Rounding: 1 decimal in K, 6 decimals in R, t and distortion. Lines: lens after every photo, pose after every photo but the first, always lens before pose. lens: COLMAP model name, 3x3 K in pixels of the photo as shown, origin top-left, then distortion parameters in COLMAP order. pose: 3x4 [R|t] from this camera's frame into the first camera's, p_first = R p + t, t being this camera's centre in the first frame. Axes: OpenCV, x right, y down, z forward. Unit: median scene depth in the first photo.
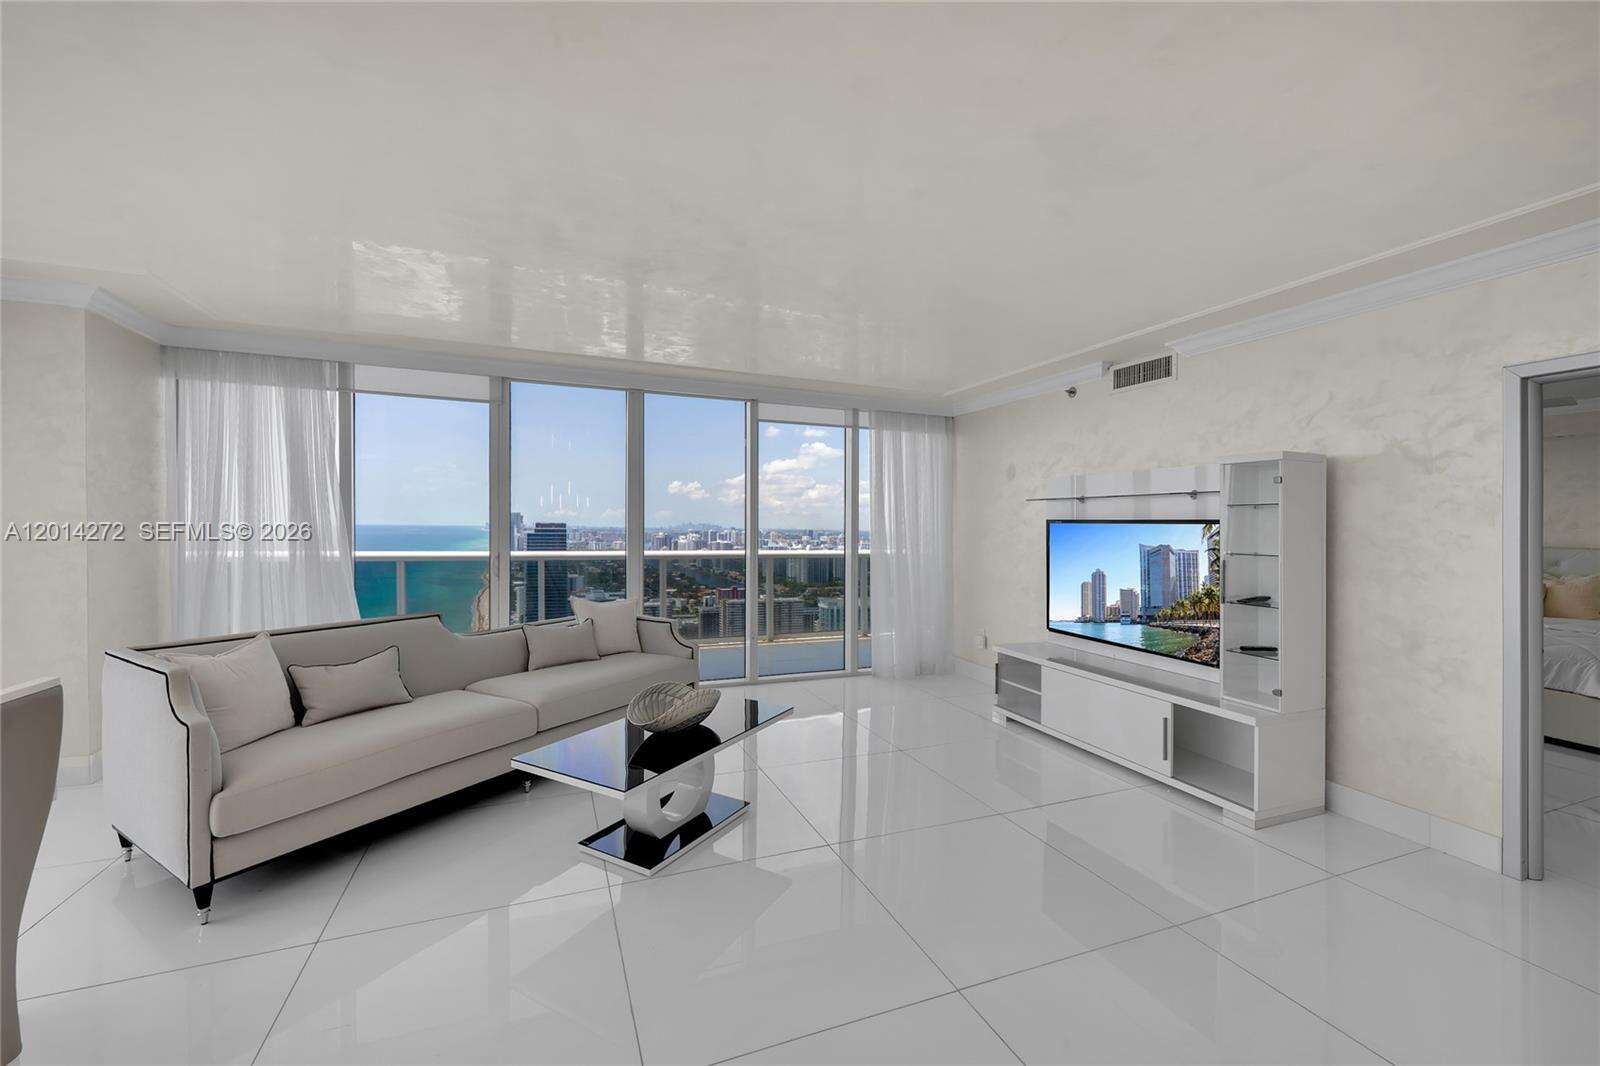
lens RADIAL K [[635.9, 0, 793.5], [0, 635.9, 536.8], [0, 0, 1]] dist [0.000936, 0.000387]
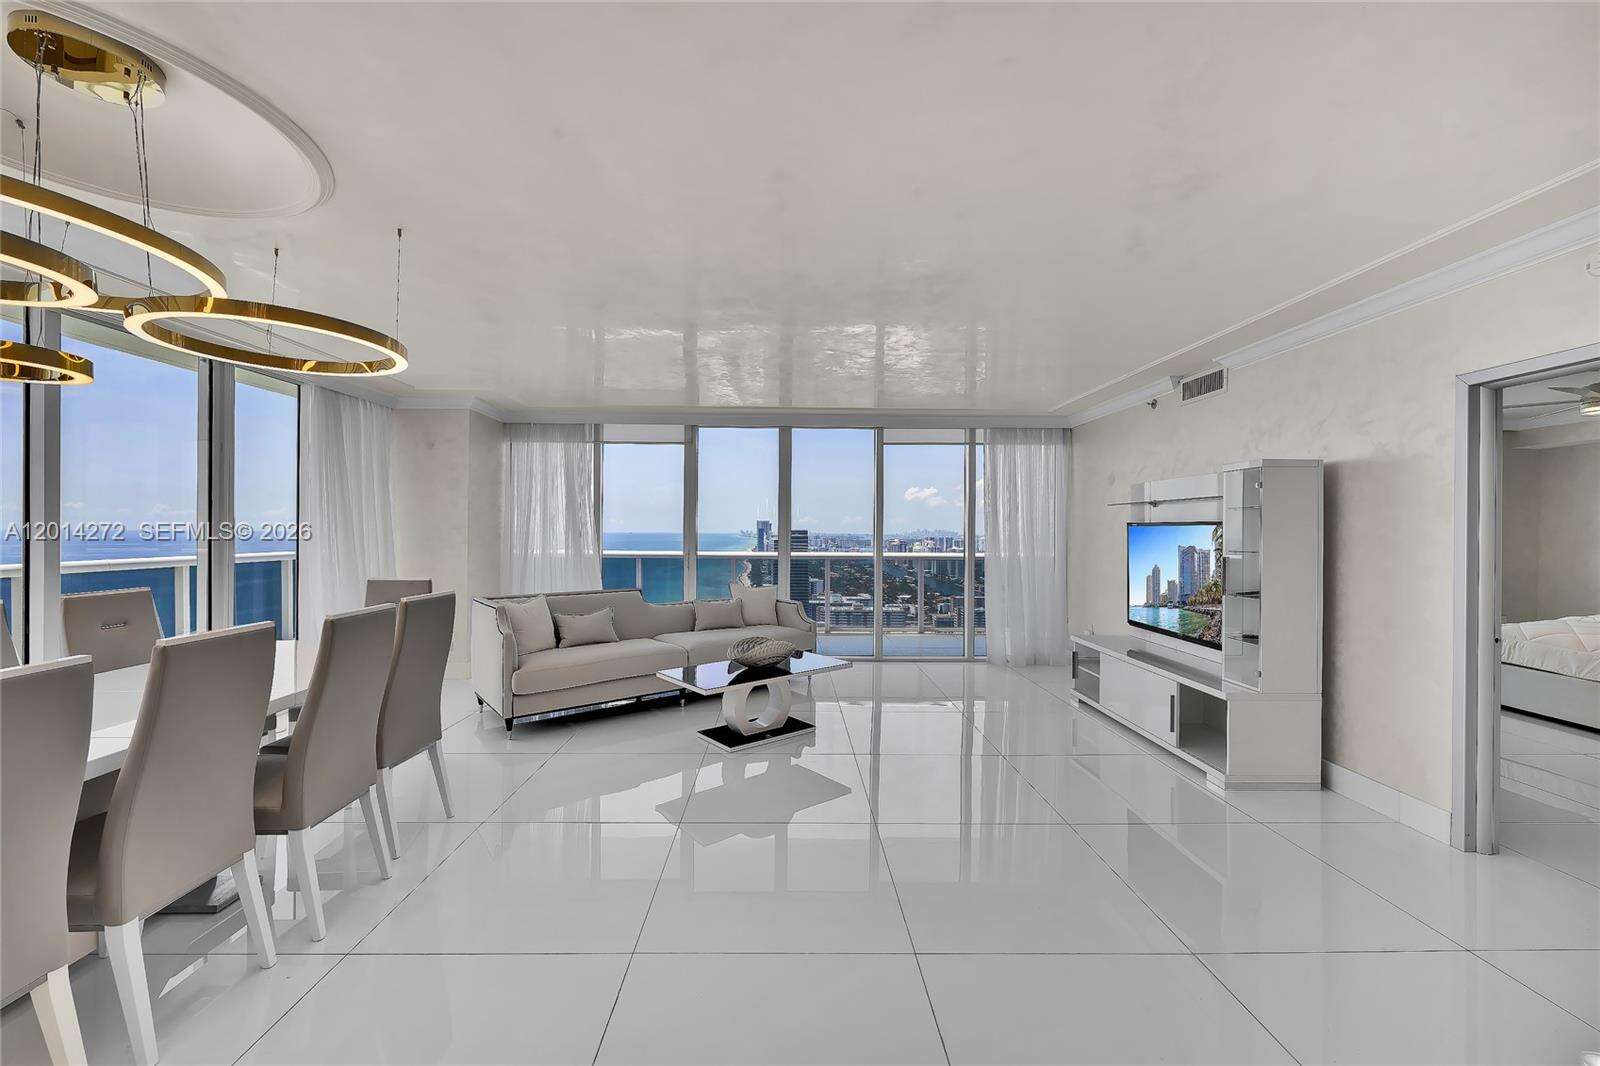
lens RADIAL K [[635.9, 0, 795.4], [0, 635.9, 527.9], [0, 0, 1]] dist [0.000936, 0.000387]
pose [[0.933601, -0.008190, -0.358221, 0.294173], [-0.000651, 0.999698, -0.024552, 0.011009], [0.358314, 0.023155, 0.933314, -0.255224]]
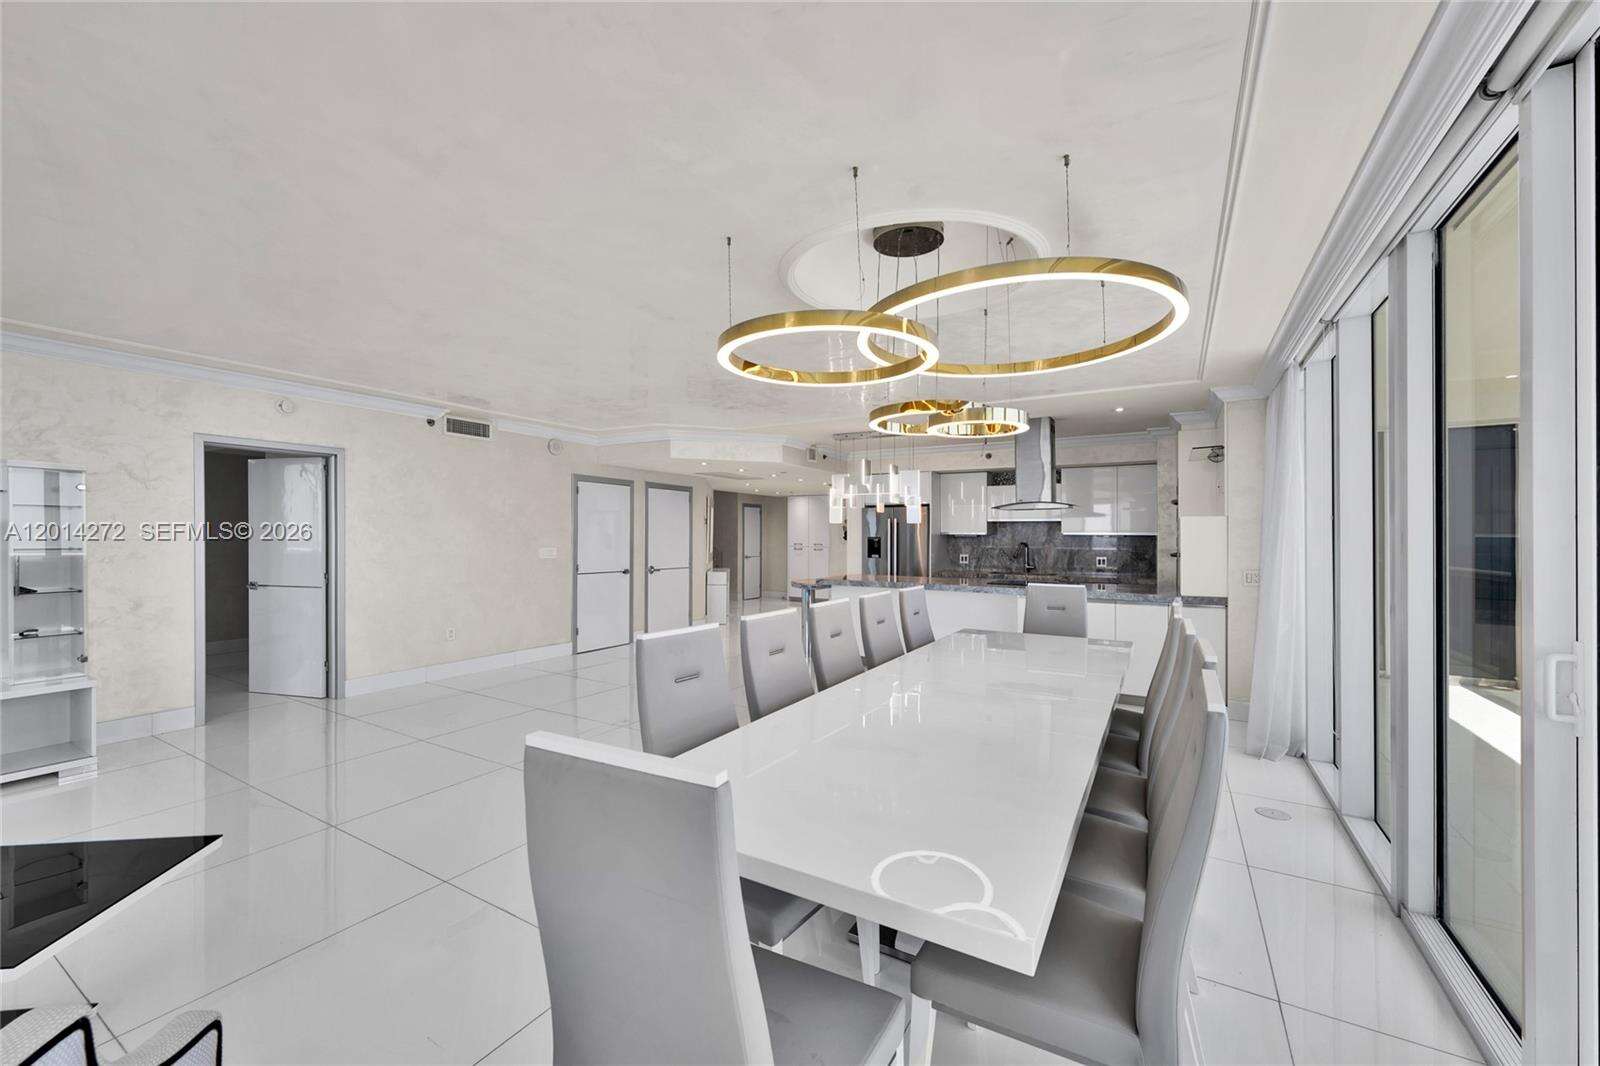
lens RADIAL K [[635.9, 0, 797.3], [0, 635.9, 525.2], [0, 0, 1]] dist [0.000936, 0.000387]
pose [[-0.607363, -0.008445, 0.794380, -0.781090], [-0.003644, 0.999963, 0.007845, -0.023175], [-0.794416, 0.001870, -0.607371, 0.479893]]
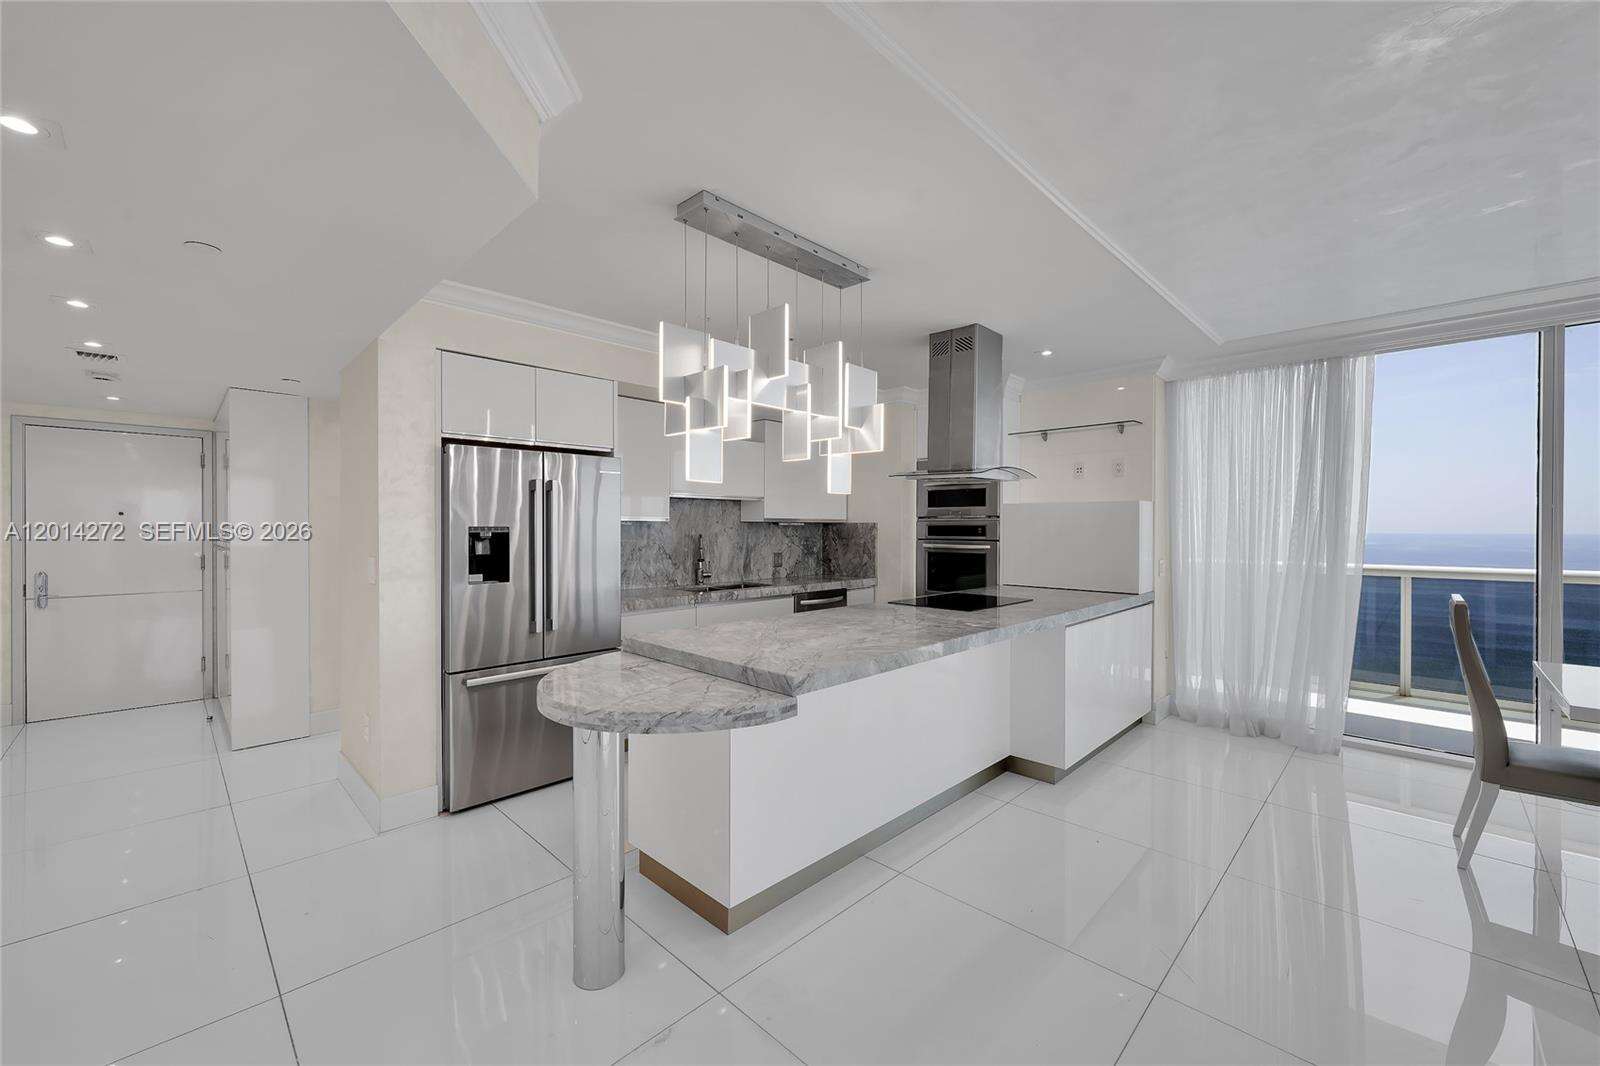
lens RADIAL K [[635.9, 0, 801.7], [0, 635.9, 546.6], [0, 0, 1]] dist [0.000936, 0.000387]
pose [[-0.914717, -0.006394, -0.404043, 0.663908], [-0.023201, 0.999056, 0.036713, 0.018855], [0.403427, 0.042956, -0.914003, -0.133108]]
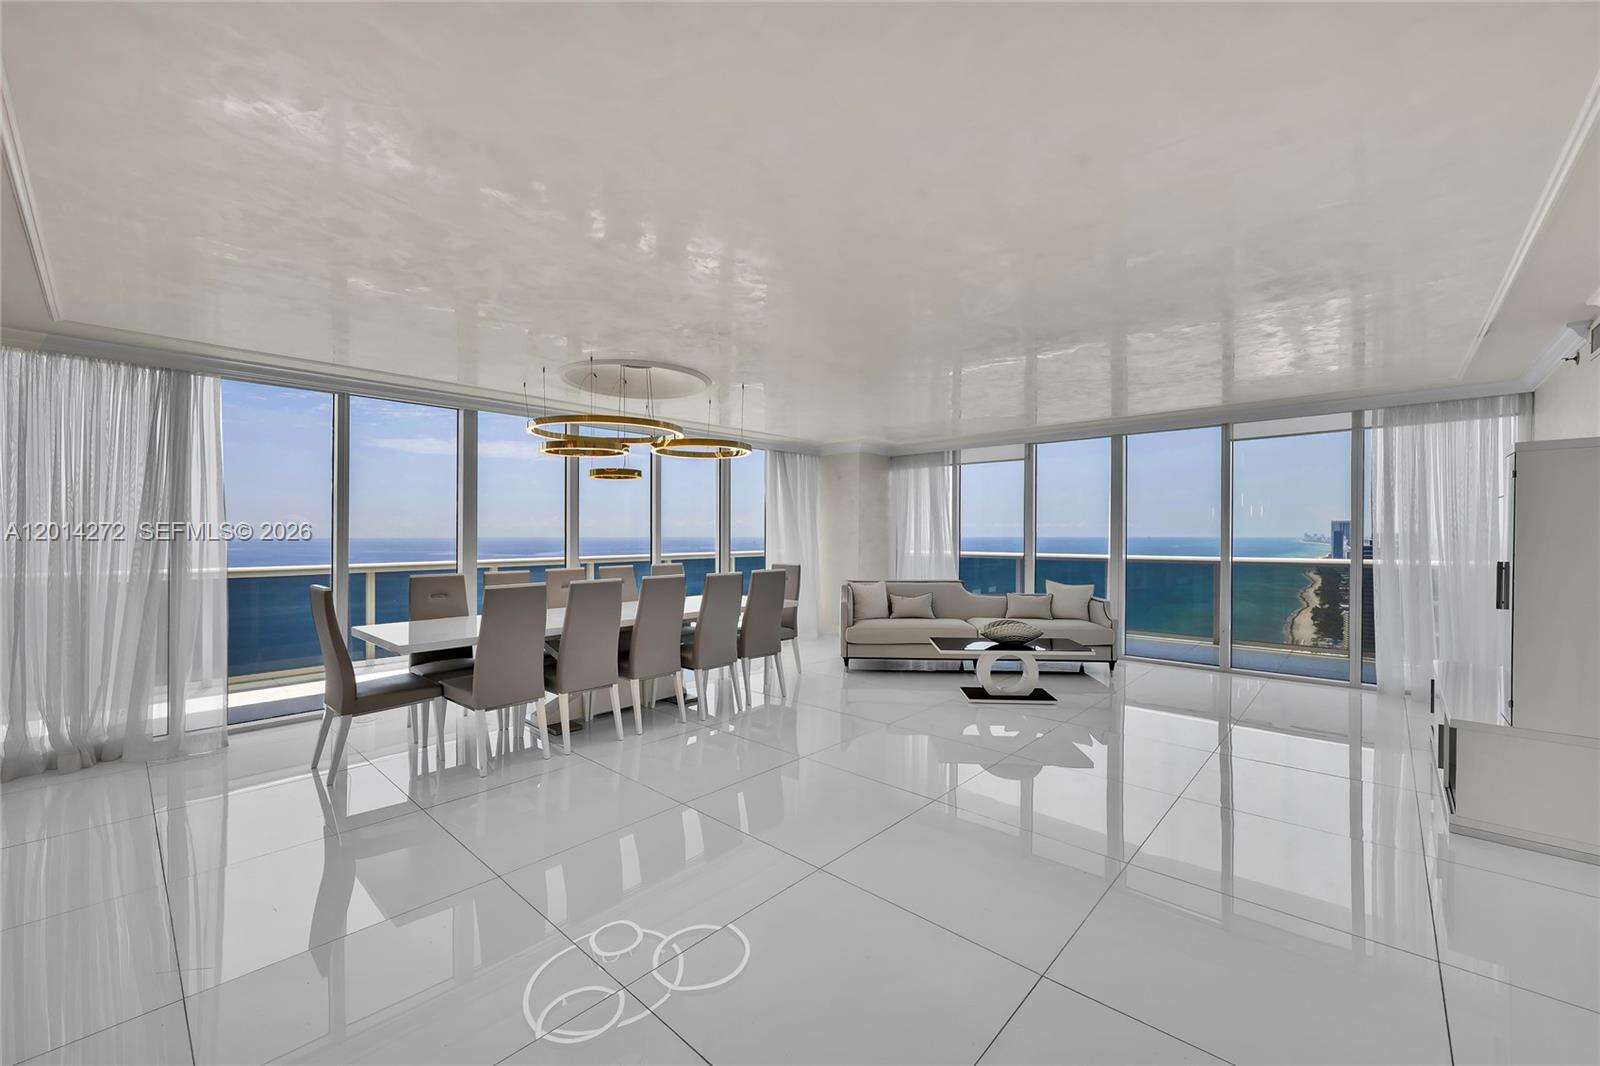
lens RADIAL K [[635.9, 0, 793.7], [0, 635.9, 535.1], [0, 0, 1]] dist [0.000936, 0.000387]
pose [[0.427363, -0.012142, -0.903999, 0.844037], [-0.008365, 0.999814, -0.017384, 0.016639], [0.904041, 0.014991, 0.427182, -0.251183]]
